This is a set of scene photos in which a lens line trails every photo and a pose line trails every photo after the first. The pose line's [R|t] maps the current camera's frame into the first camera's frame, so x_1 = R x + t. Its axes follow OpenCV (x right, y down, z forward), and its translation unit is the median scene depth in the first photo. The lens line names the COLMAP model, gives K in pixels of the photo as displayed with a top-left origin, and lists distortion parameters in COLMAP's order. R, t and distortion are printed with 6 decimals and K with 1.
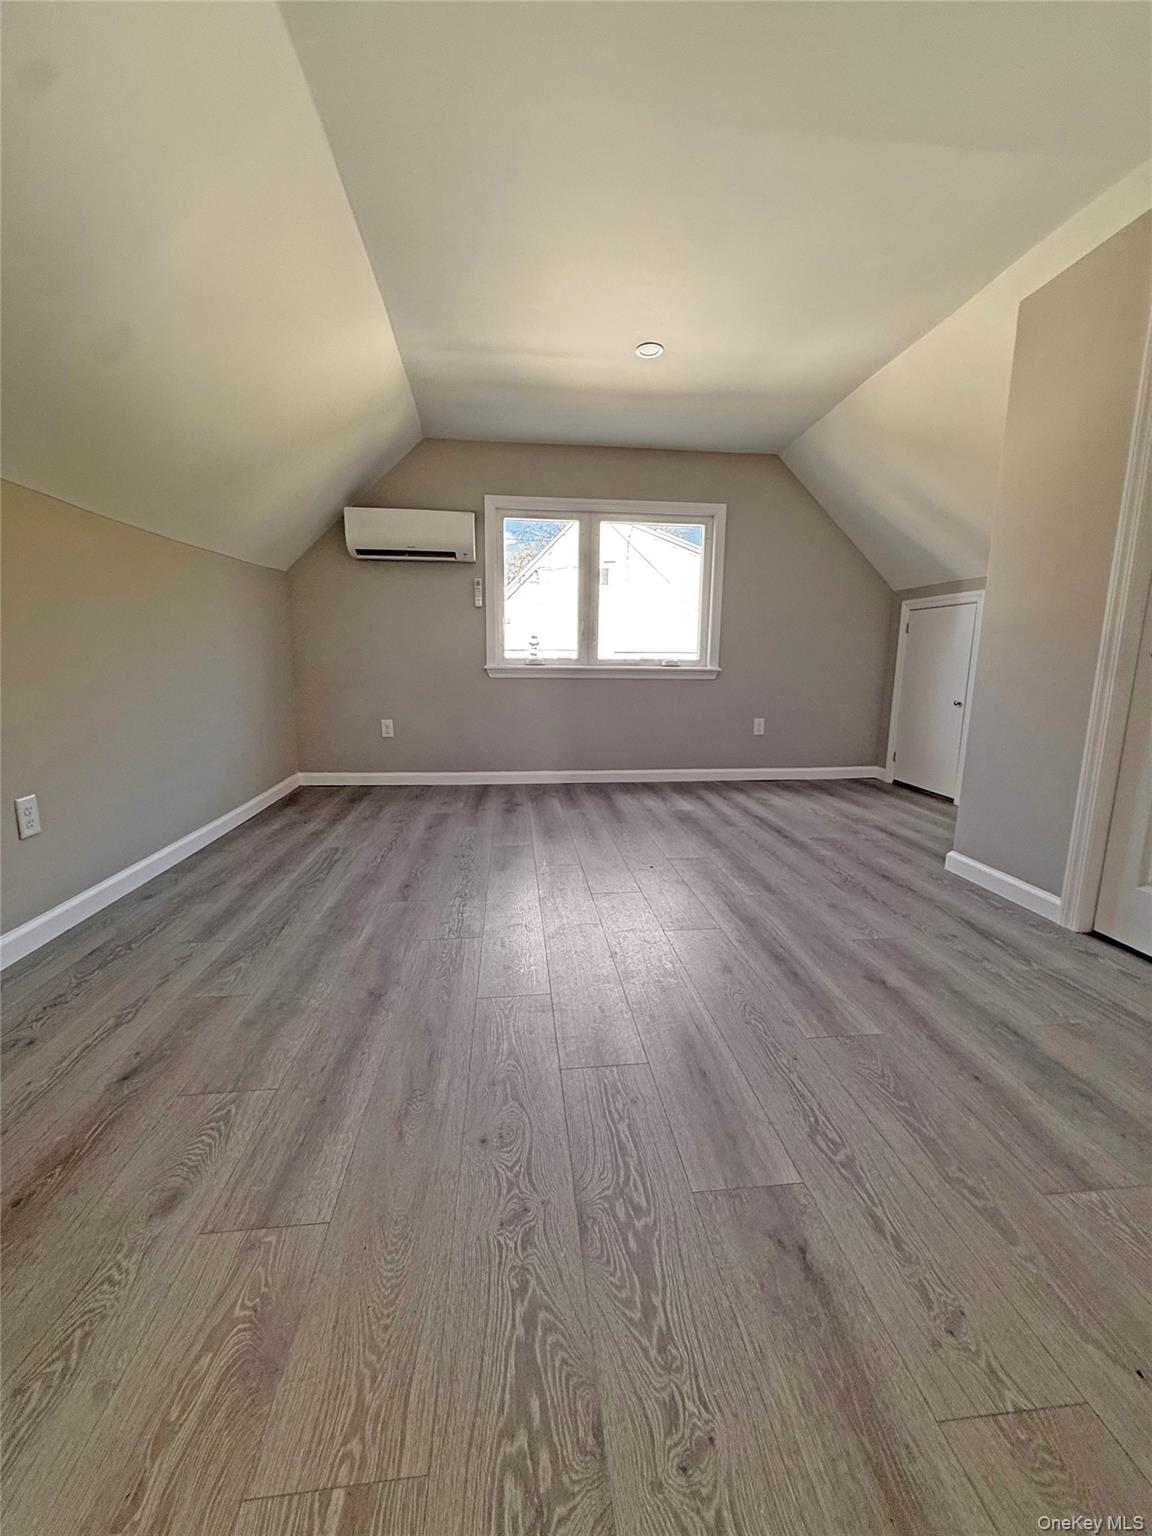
lens RADIAL K [[599.9, 0, 576.0], [0, 599.9, 768.0], [0, 0, 1]] dist [-0.009683, 0.002188]
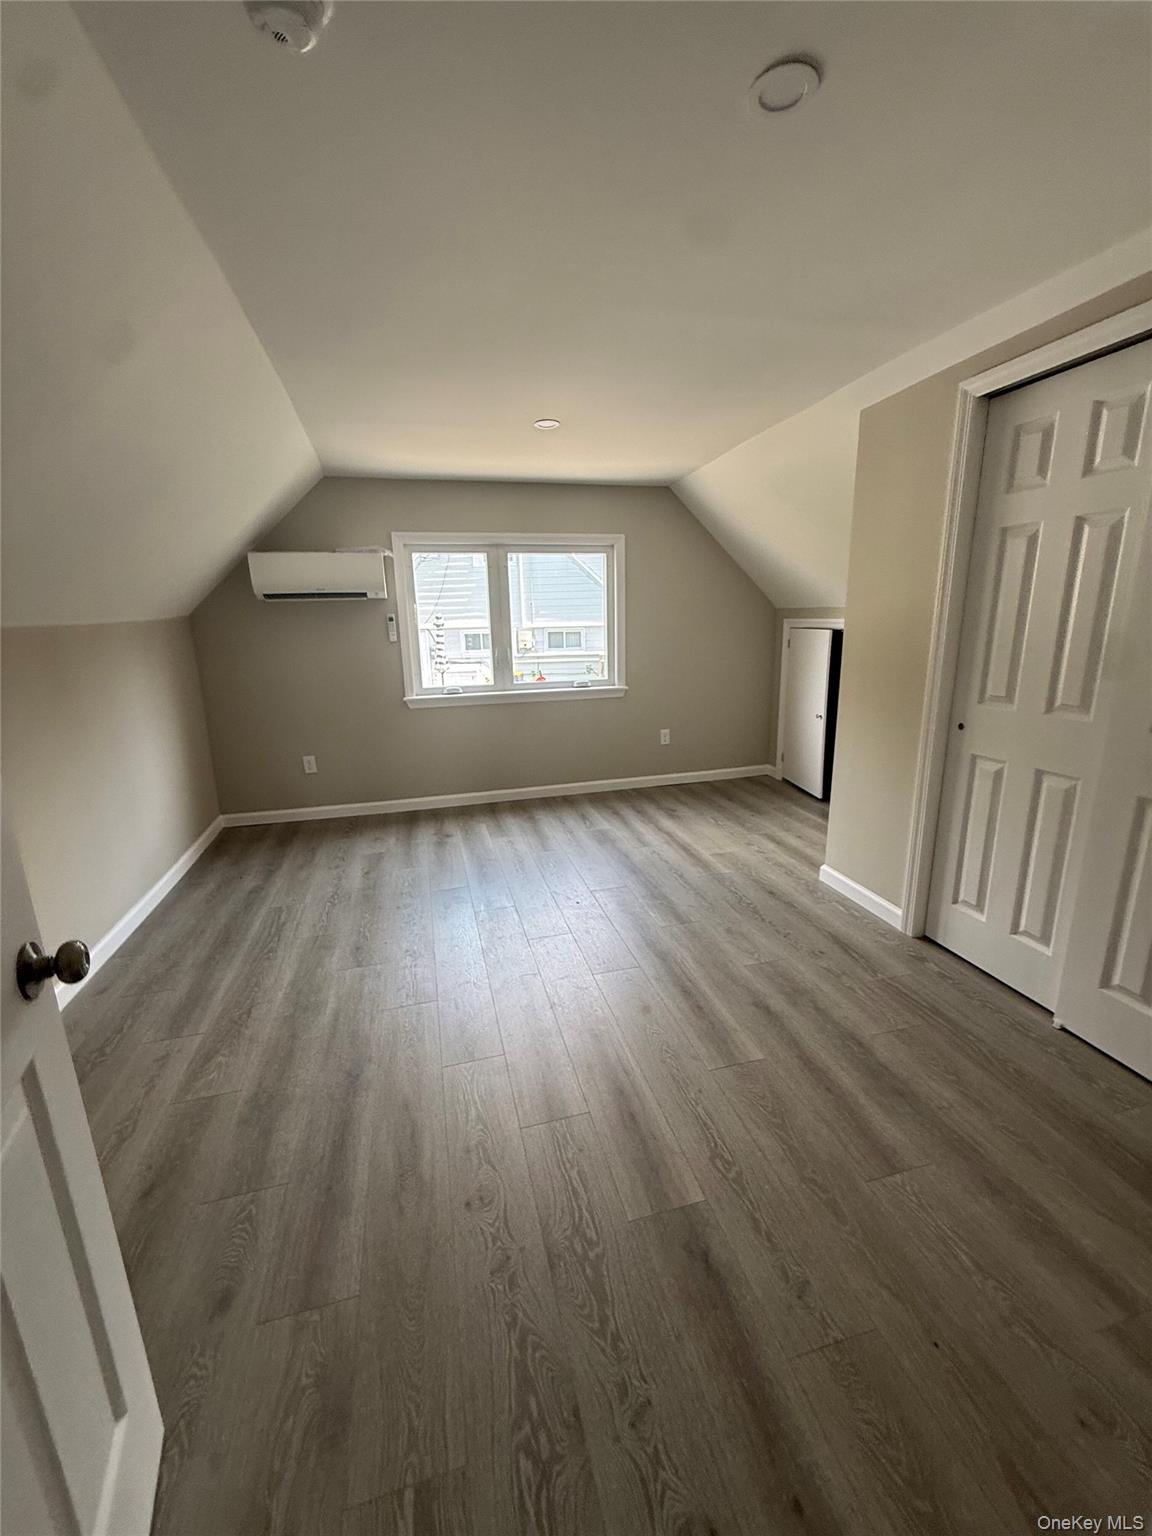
lens RADIAL K [[599.9, 0, 576.0], [0, 599.9, 768.0], [0, 0, 1]] dist [-0.009683, 0.002188]
pose [[0.988093, -0.069340, 0.137346, -0.025147], [0.060673, 0.995952, 0.066320, -0.265635], [-0.141389, -0.057197, 0.988300, -0.172889]]
